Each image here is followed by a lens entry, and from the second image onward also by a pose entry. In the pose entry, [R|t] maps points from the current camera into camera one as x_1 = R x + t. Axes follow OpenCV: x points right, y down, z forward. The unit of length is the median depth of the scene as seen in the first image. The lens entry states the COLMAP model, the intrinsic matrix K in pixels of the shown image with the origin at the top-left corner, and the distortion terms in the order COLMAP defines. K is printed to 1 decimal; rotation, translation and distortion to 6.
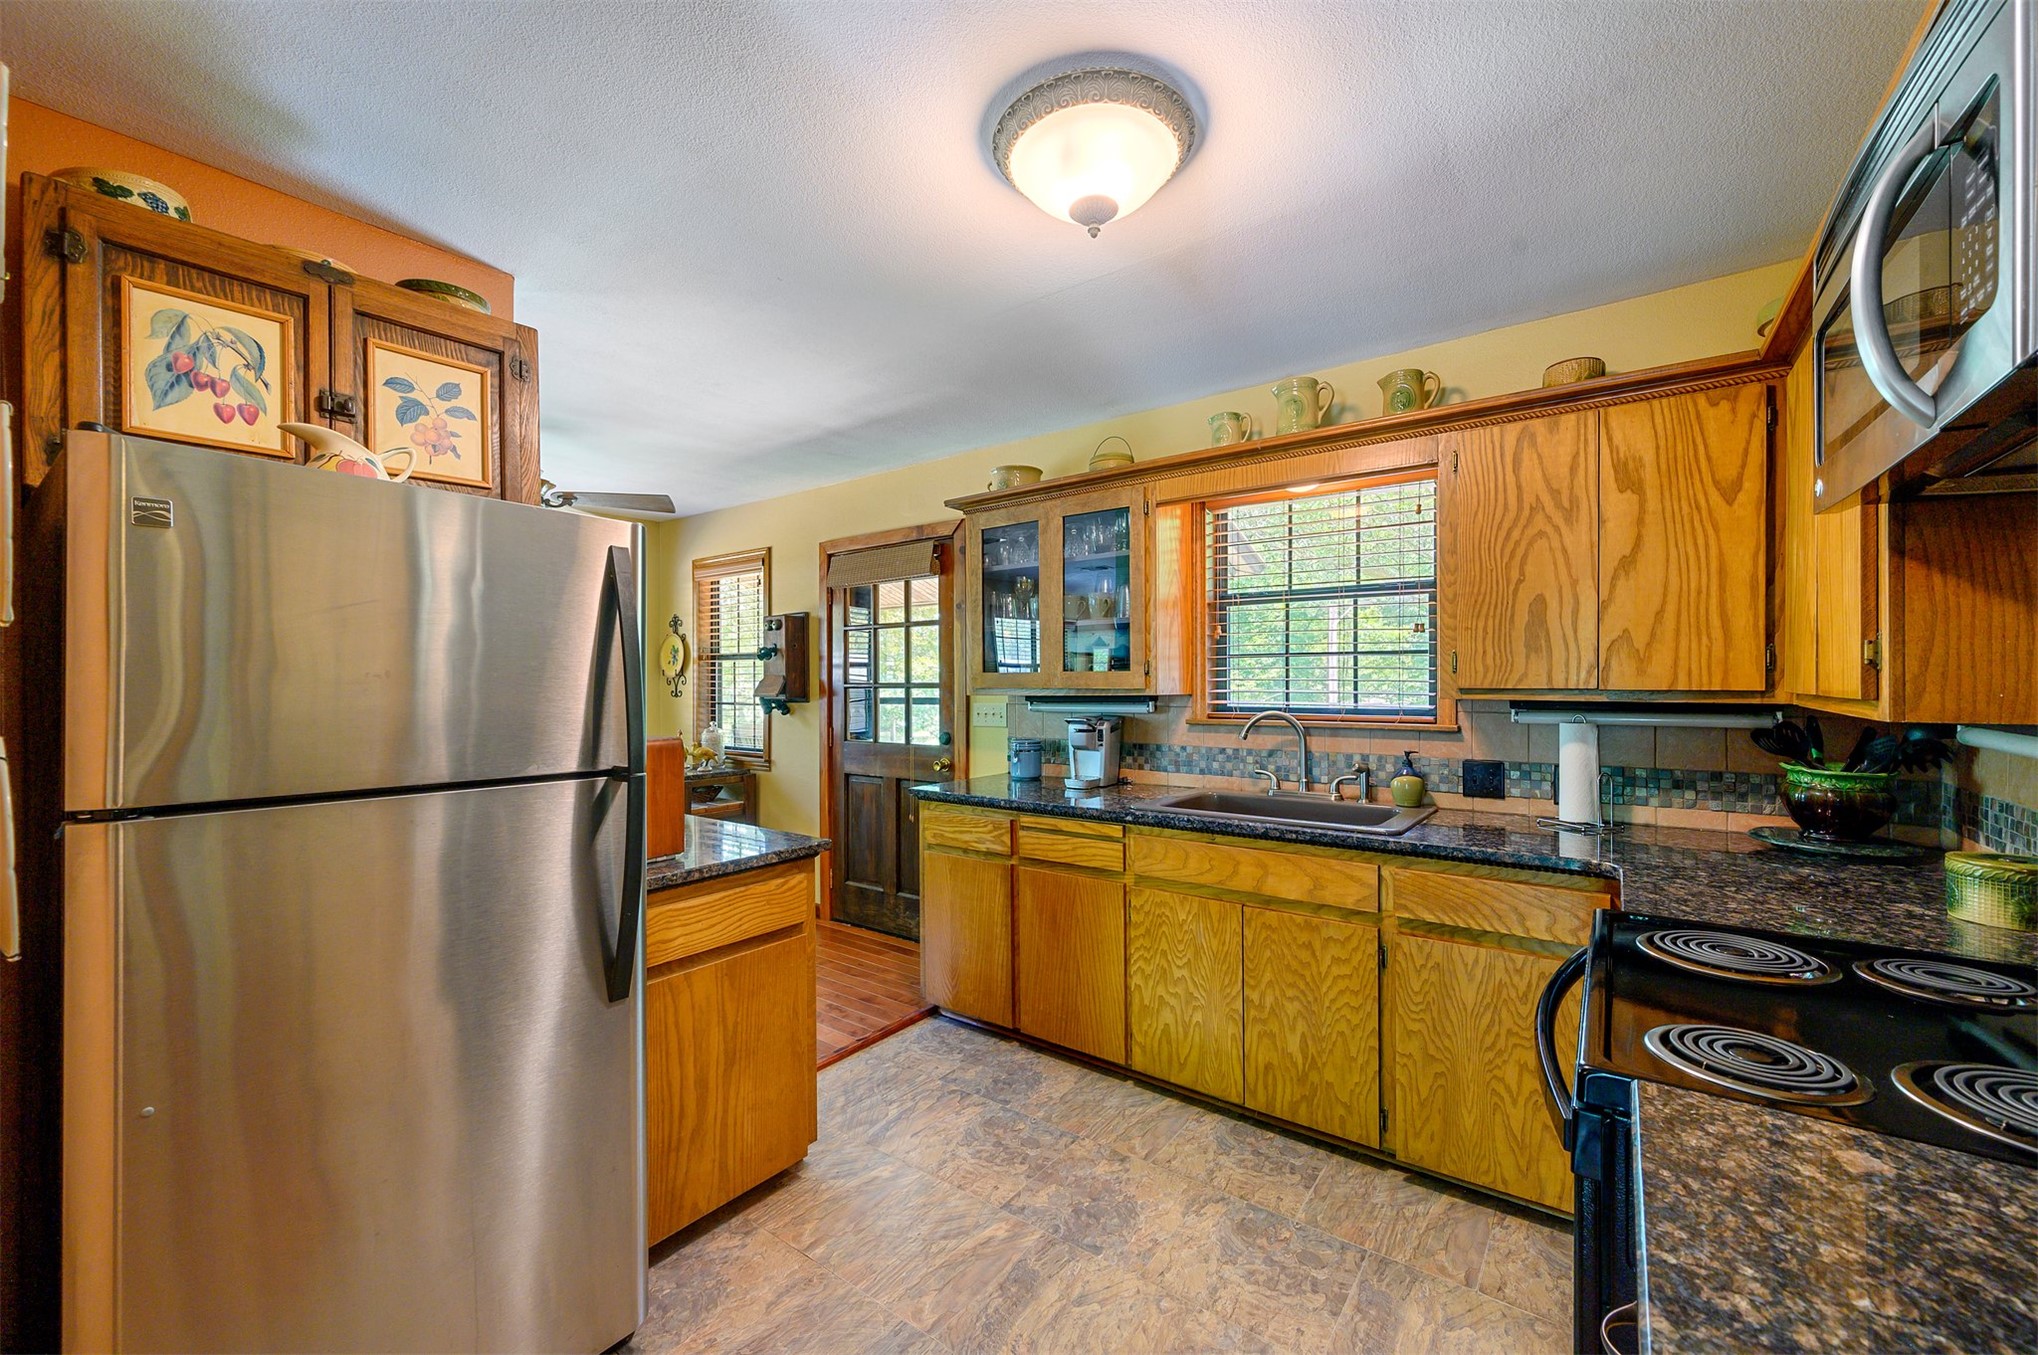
lens RADIAL K [[808.9, 0, 1008.6], [0, 808.9, 678.9], [0, 0, 1]] dist [-0.001436, -0.000073]
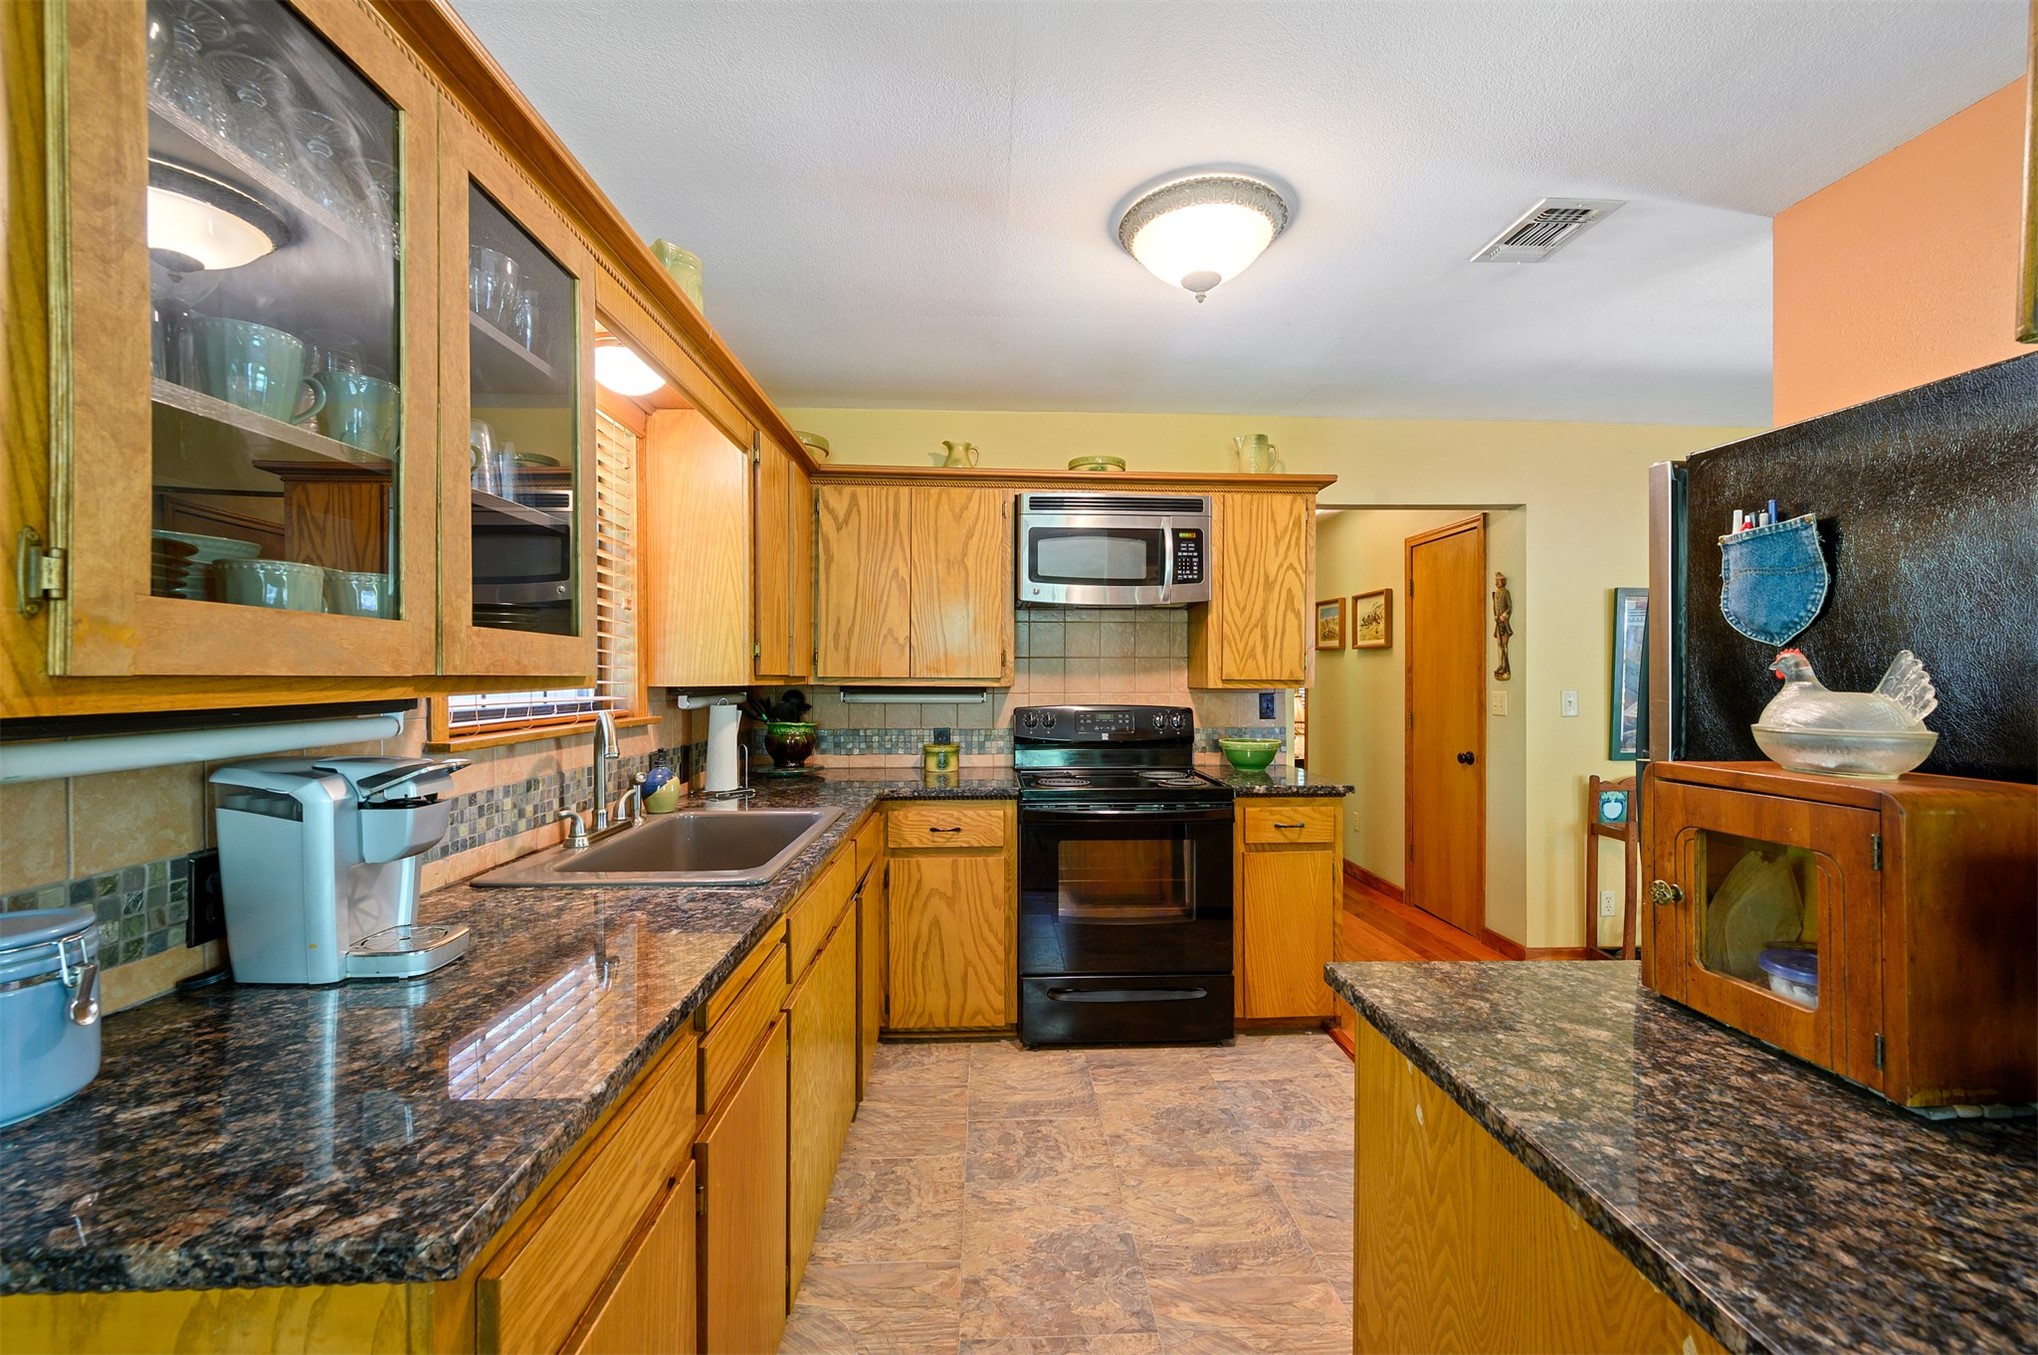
lens RADIAL K [[806.9, 0, 1019.2], [0, 806.9, 685.3], [0, 0, 1]] dist [-0.000717, -0.000232]
pose [[-0.632205, 0.000647, 0.774801, -0.436803], [0.004218, 0.999988, 0.002607, 0.020806], [-0.774789, 0.004916, -0.632200, 1.306051]]
